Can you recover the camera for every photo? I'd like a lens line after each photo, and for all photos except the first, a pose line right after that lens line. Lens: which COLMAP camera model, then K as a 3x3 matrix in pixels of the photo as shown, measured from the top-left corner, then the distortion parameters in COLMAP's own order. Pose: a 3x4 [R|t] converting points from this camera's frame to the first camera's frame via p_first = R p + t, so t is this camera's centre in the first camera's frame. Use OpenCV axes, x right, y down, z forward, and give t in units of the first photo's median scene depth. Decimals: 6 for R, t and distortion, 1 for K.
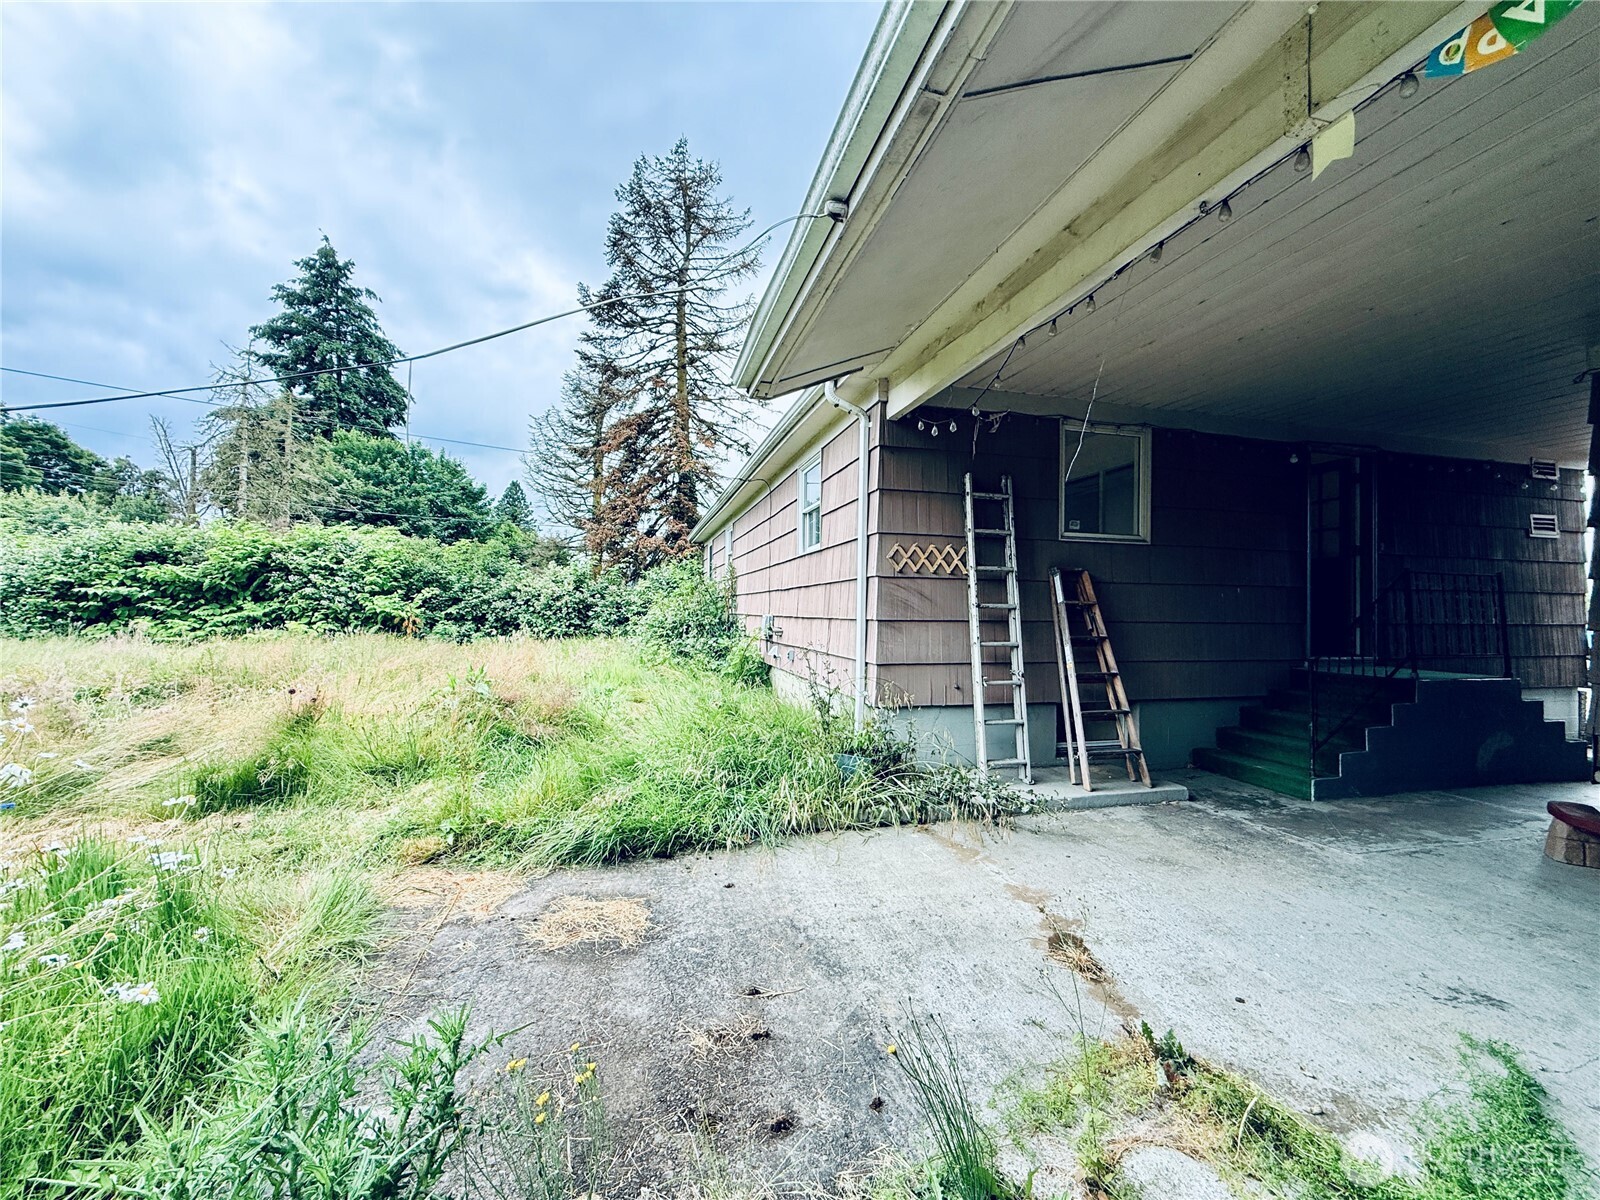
lens RADIAL K [[636.4, 0, 797.7], [0, 636.4, 600.0], [0, 0, 1]] dist [-0.000611, 0.000026]
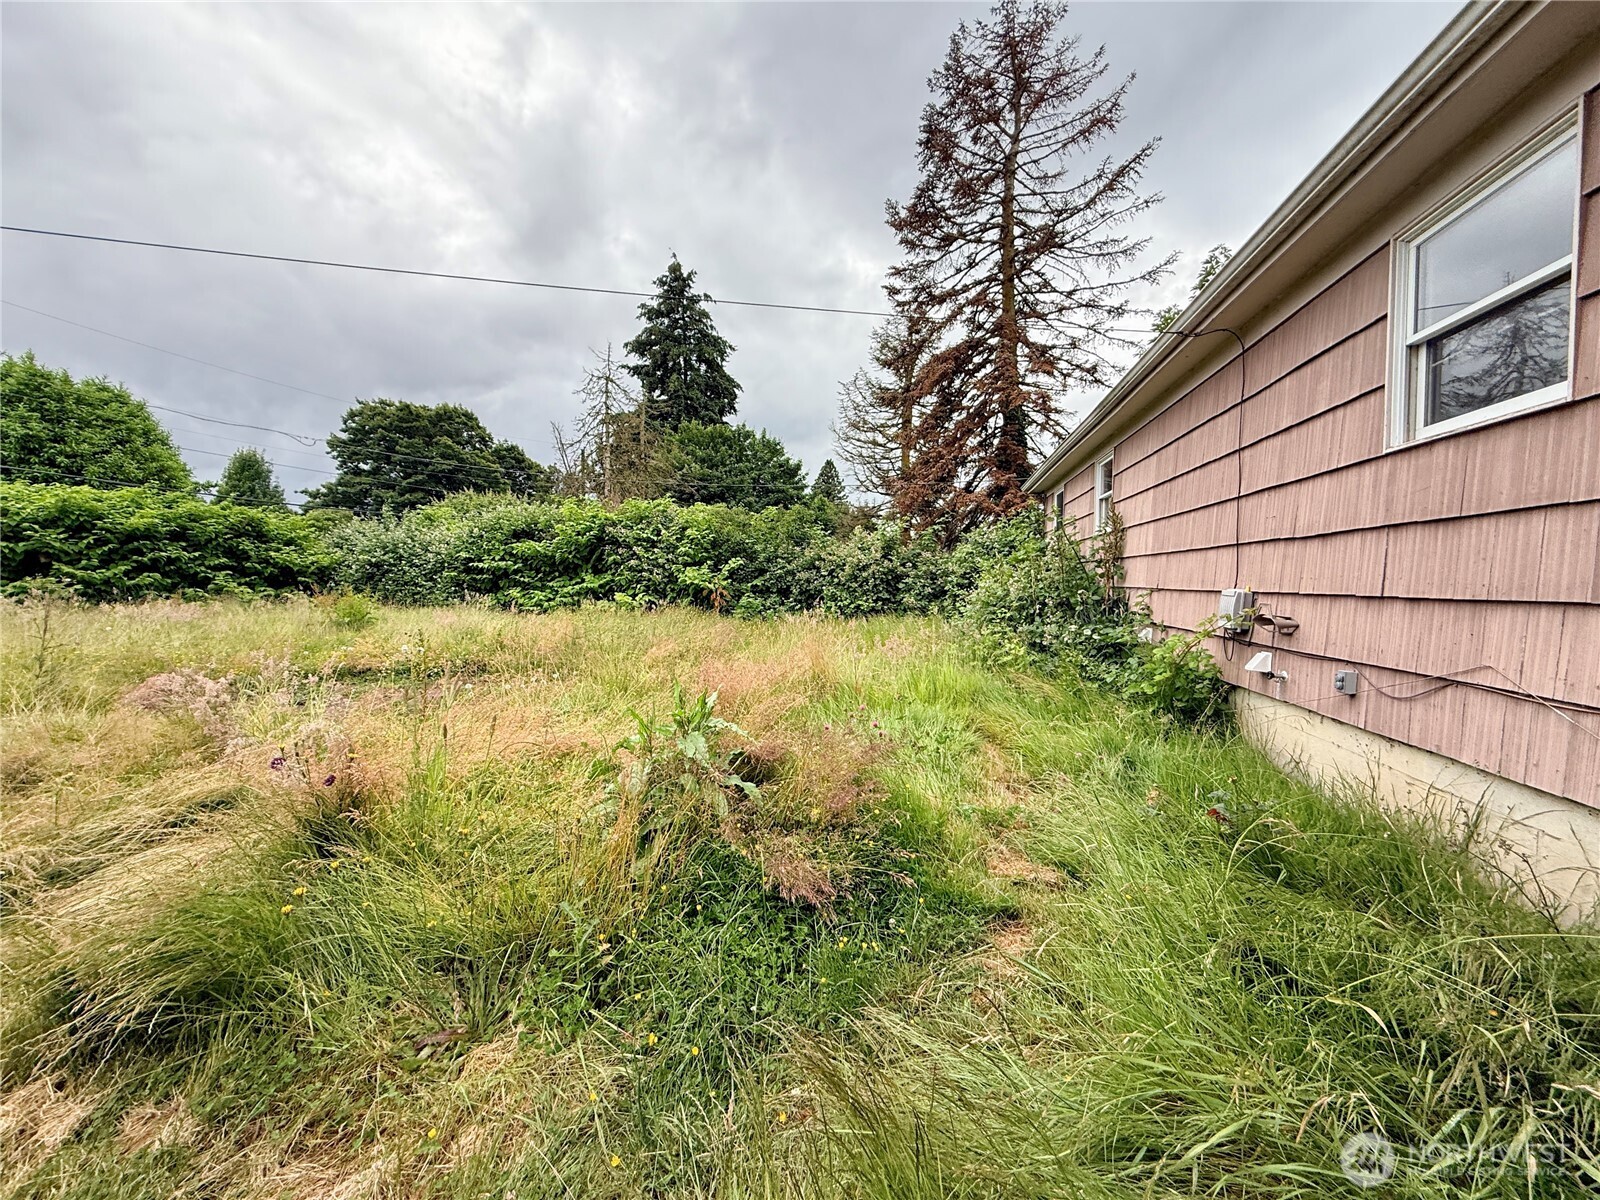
lens RADIAL K [[636.4, 0, 797.7], [0, 636.4, 600.0], [0, 0, 1]] dist [-0.000611, 0.000026]
pose [[0.891236, 0.012020, -0.453380, -0.228328], [0.008201, 0.999058, 0.042609, 0.011423], [0.453465, -0.041693, 0.890298, 0.659862]]
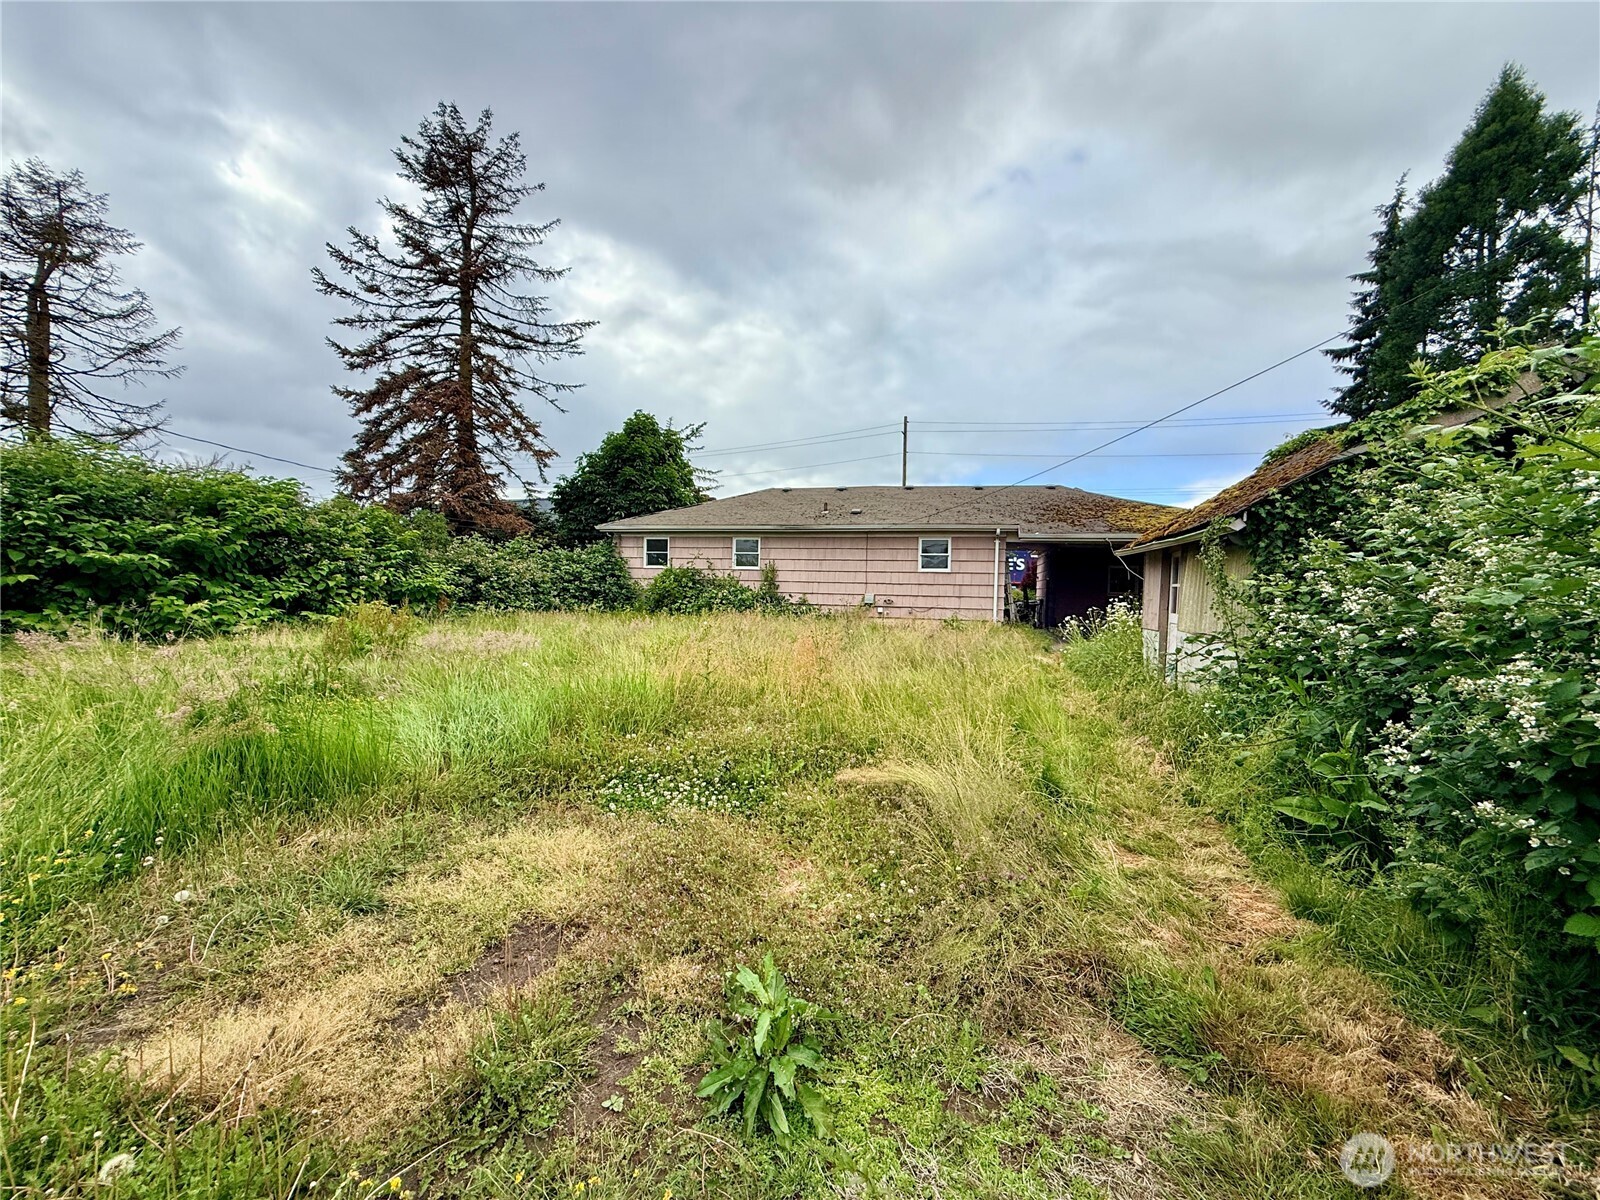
lens RADIAL K [[640.8, 0, 800.0], [0, 640.8, 600.0], [0, 0, 1]] dist [-0.000721, 0.000023]
pose [[0.536550, -0.015370, 0.843728, -3.589072], [-0.035358, 0.998547, 0.040675, -0.064211], [-0.843127, -0.051657, 0.535227, 0.026126]]
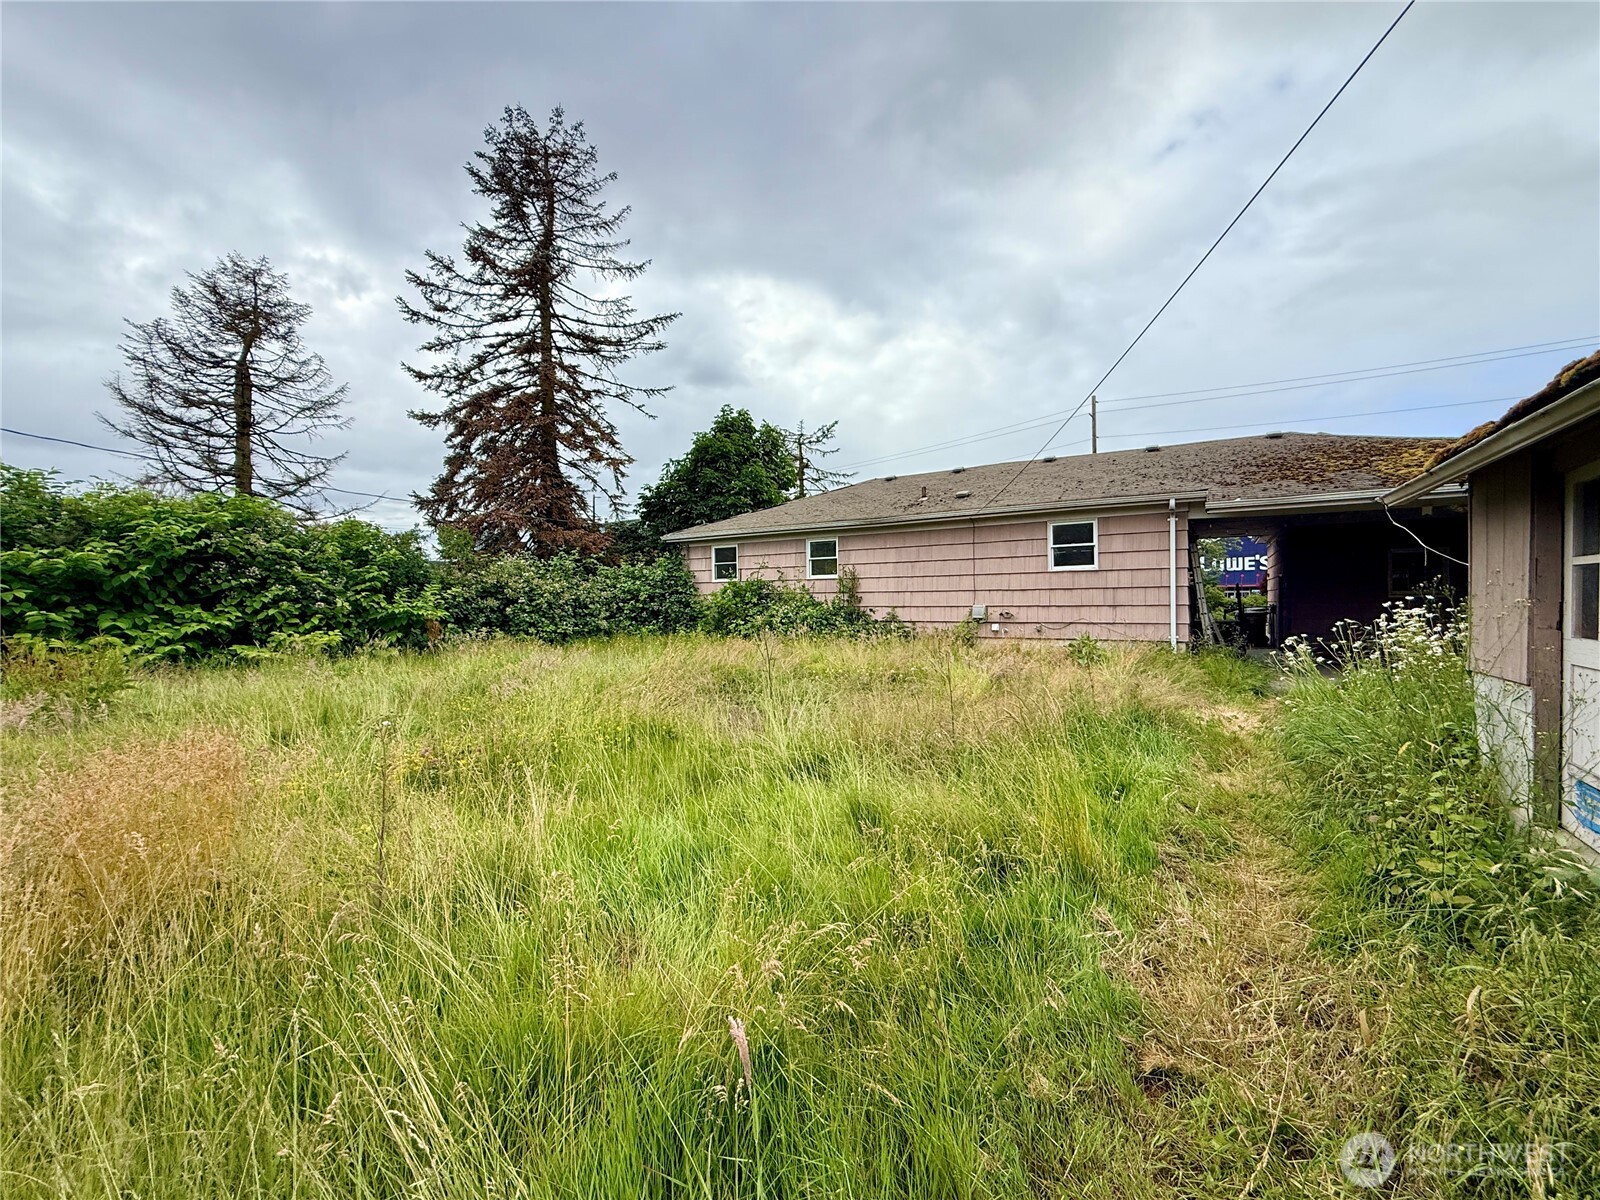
lens RADIAL K [[636.4, 0, 797.7], [0, 636.4, 600.0], [0, 0, 1]] dist [-0.000611, 0.000026]
pose [[0.767468, -0.017007, 0.640861, -2.484366], [0.003157, 0.999736, 0.022750, -0.046754], [-0.641079, -0.015436, 0.767320, 0.124240]]
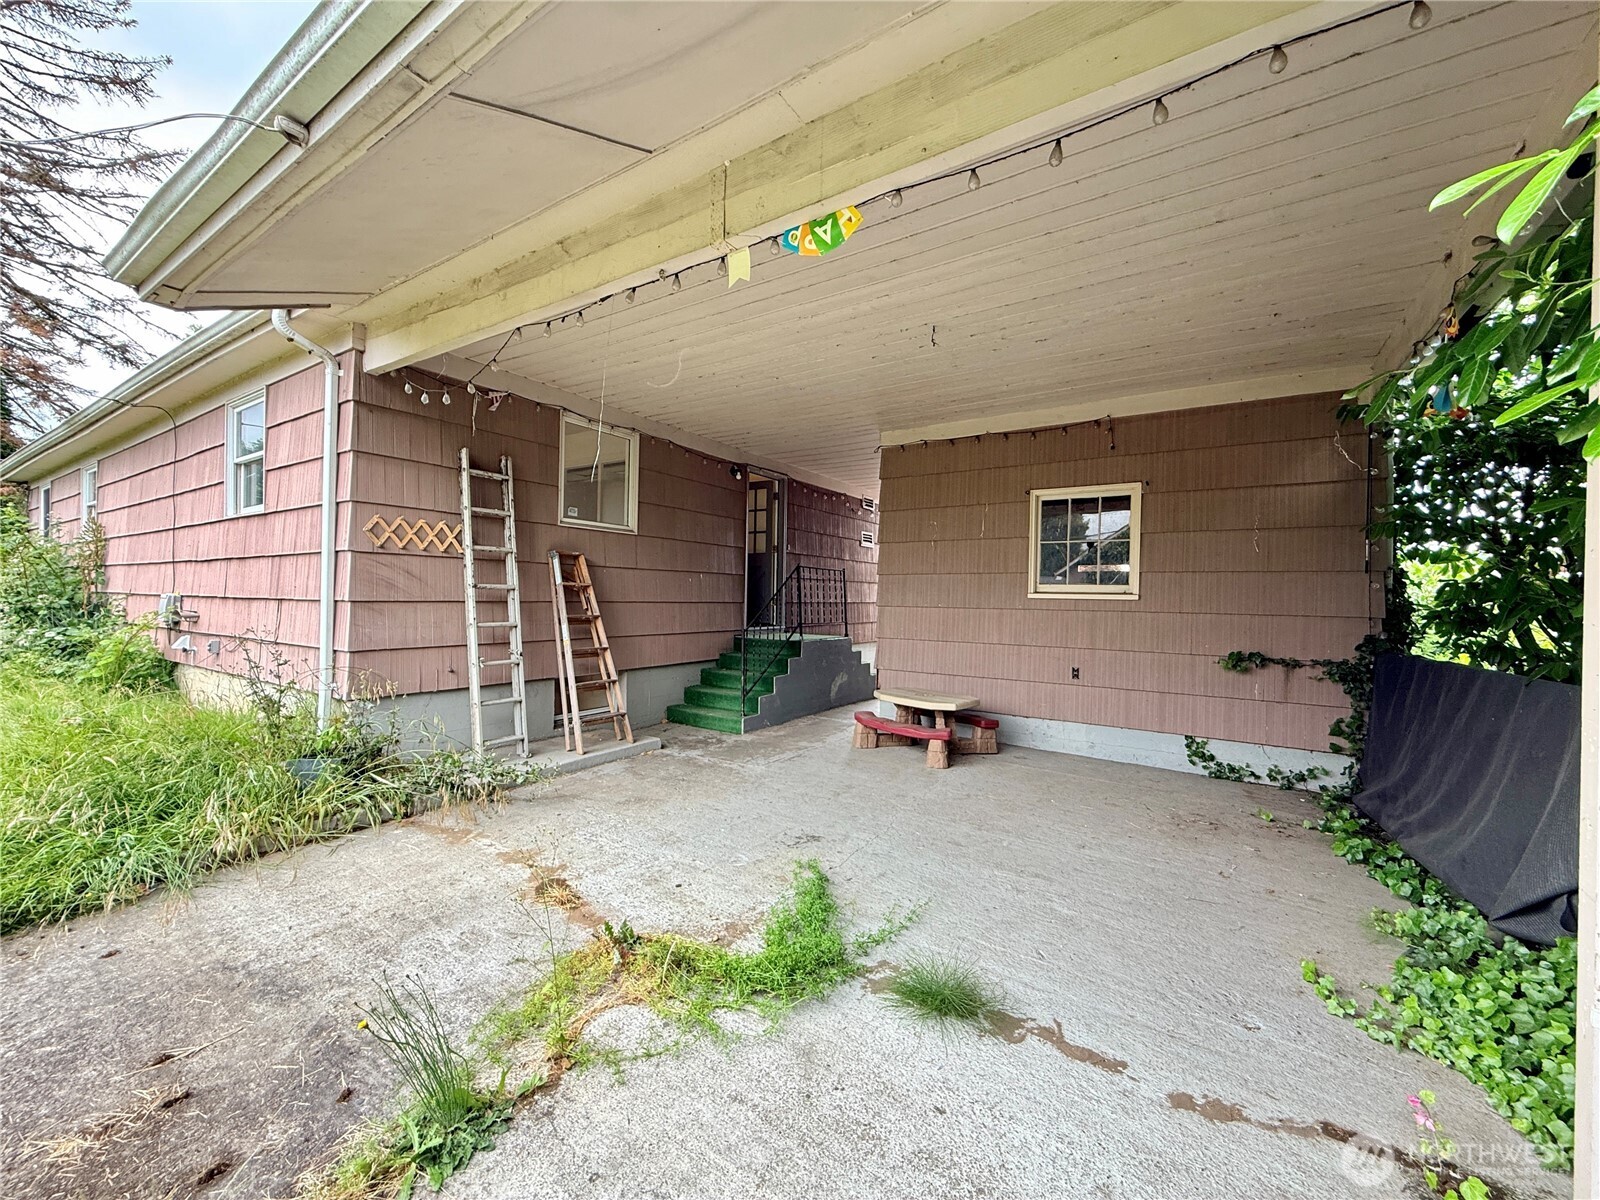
lens RADIAL K [[636.4, 0, 797.7], [0, 636.4, 600.0], [0, 0, 1]] dist [-0.000611, 0.000026]
pose [[0.741749, -0.002407, 0.670673, -0.004382], [-0.018778, 0.999527, 0.024354, -0.002256], [-0.670415, -0.030658, 0.741353, -0.052275]]
